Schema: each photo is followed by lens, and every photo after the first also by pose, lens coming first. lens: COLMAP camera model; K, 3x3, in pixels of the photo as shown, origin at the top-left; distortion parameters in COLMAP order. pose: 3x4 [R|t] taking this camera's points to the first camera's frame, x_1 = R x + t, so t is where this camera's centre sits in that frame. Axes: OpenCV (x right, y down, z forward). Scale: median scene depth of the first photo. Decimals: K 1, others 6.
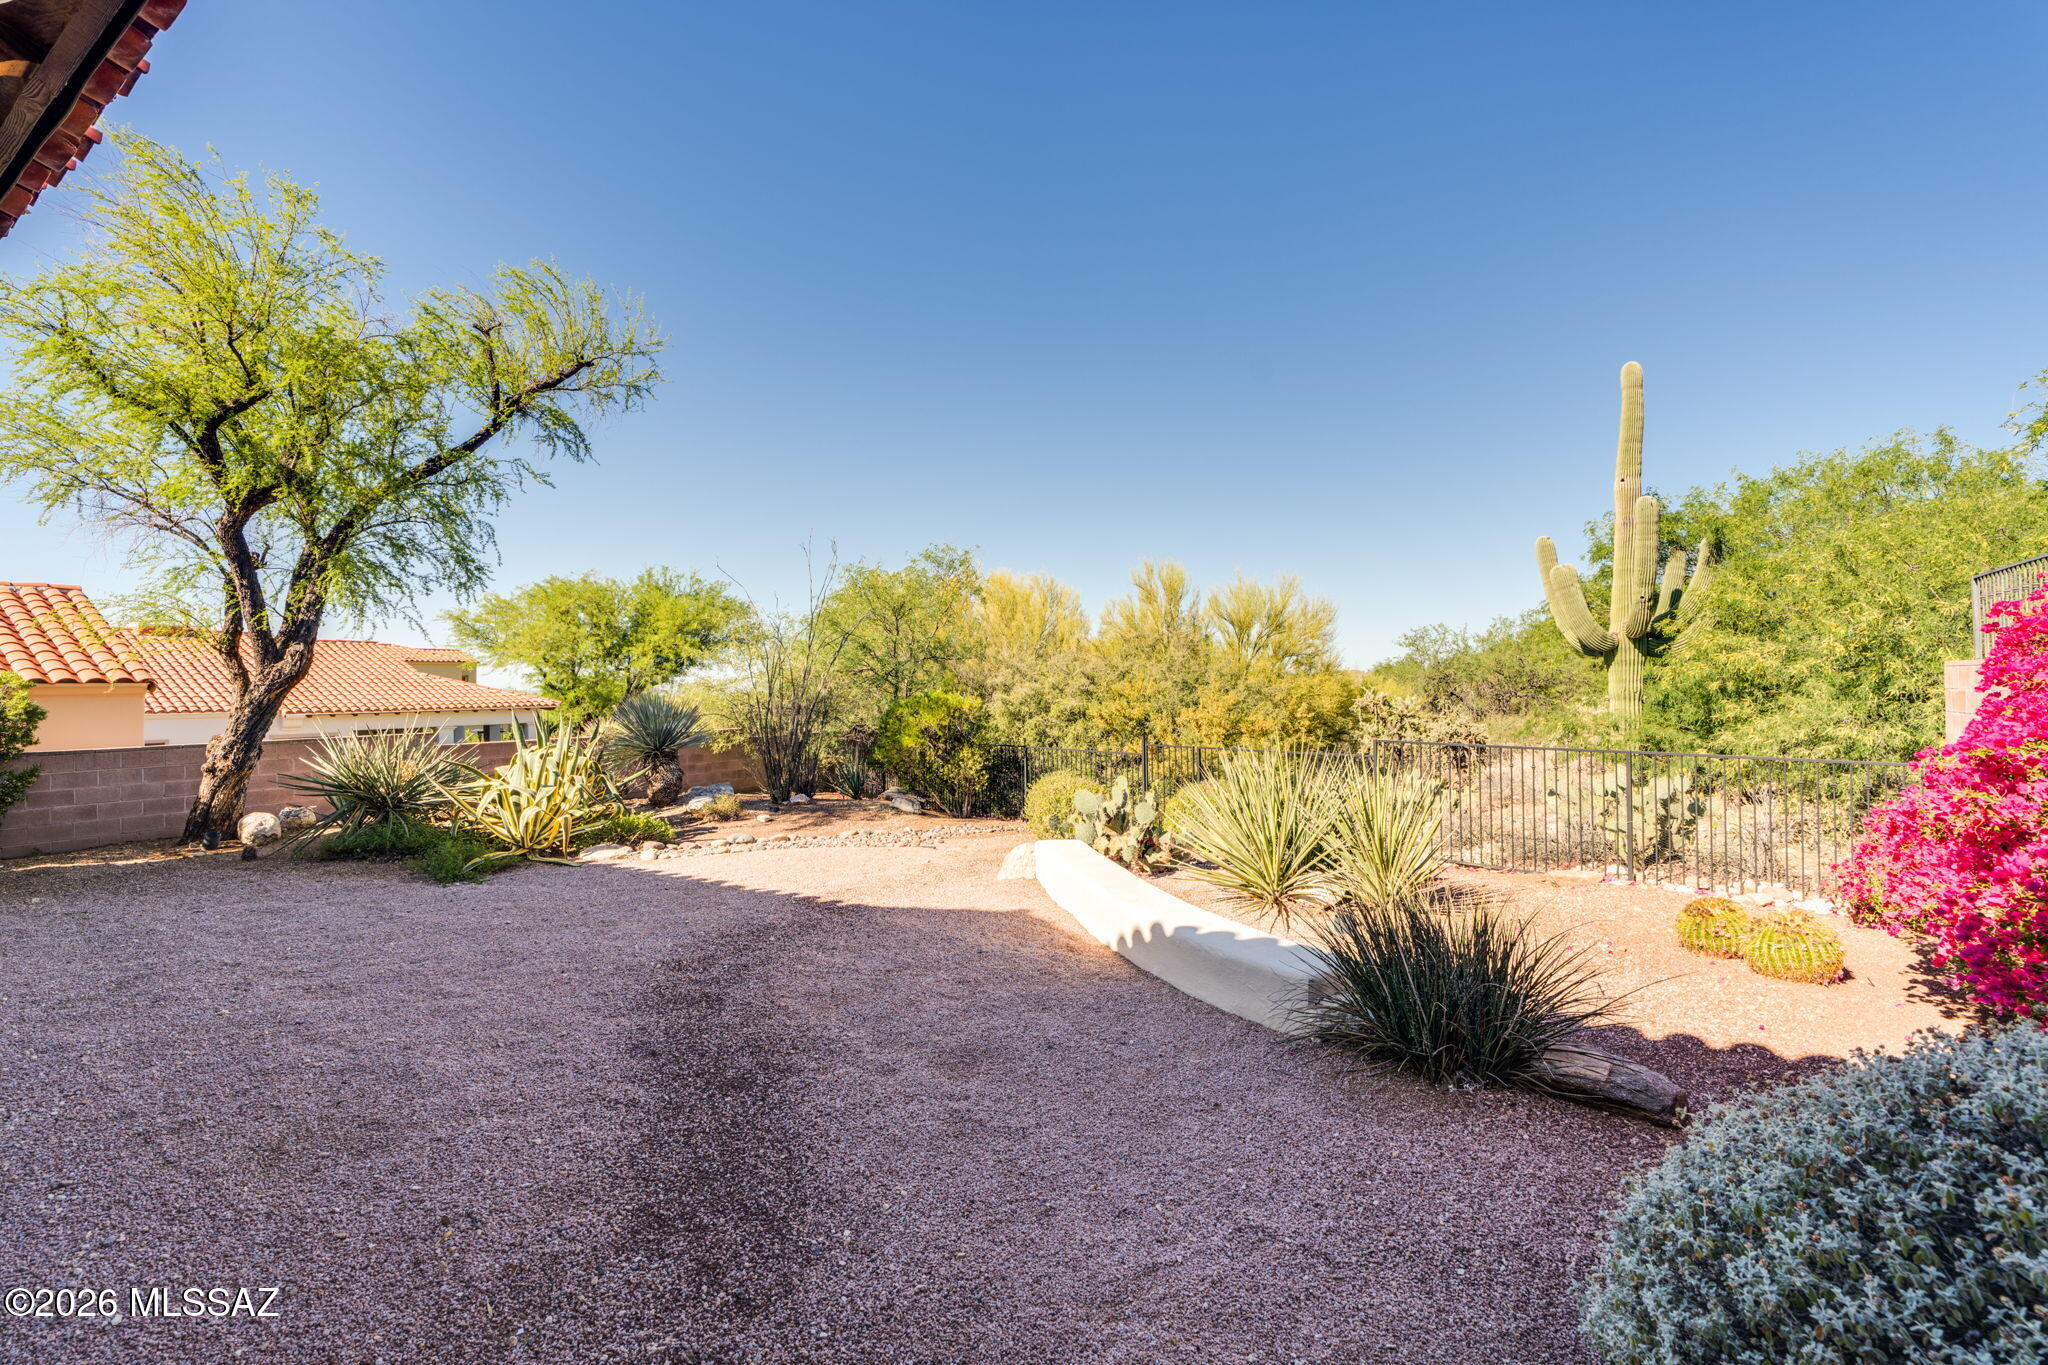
lens RADIAL K [[953.0, 0, 1031.3], [0, 953.0, 686.0], [0, 0, 1]] dist [-0.000579, 0.000180]
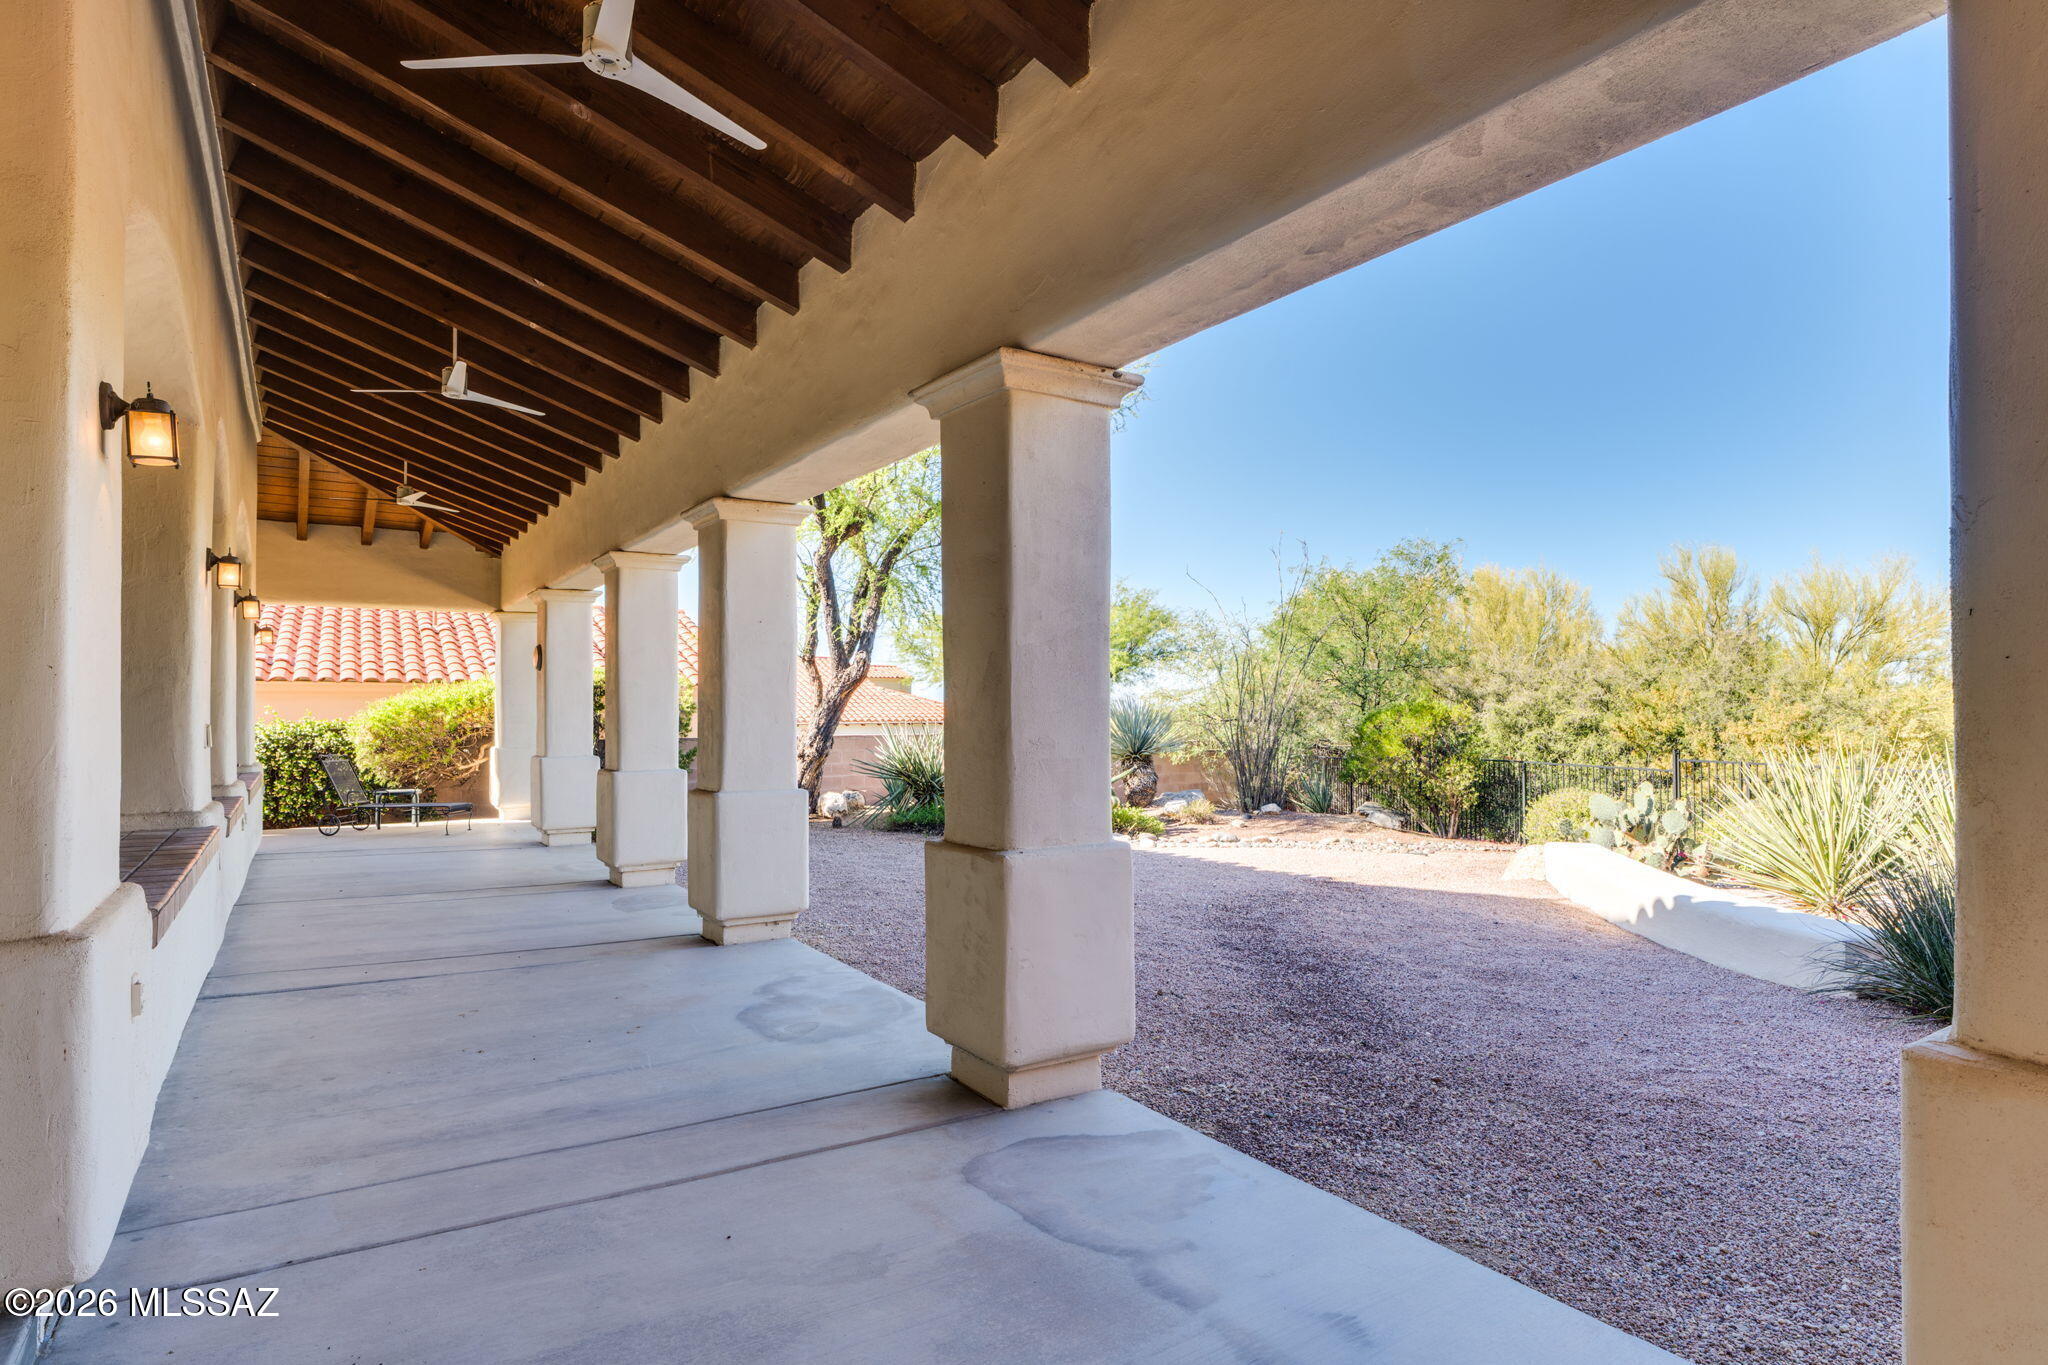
lens RADIAL K [[1128.2, 0, 1016.7], [0, 1128.2, 692.2], [0, 0, 1]] dist [-0.000159, 0.001876]
pose [[0.915107, 0.003730, -0.403194, -0.015536], [-0.009819, 0.999867, -0.013035, 0.017225], [0.403092, 0.015888, 0.915022, -0.169117]]
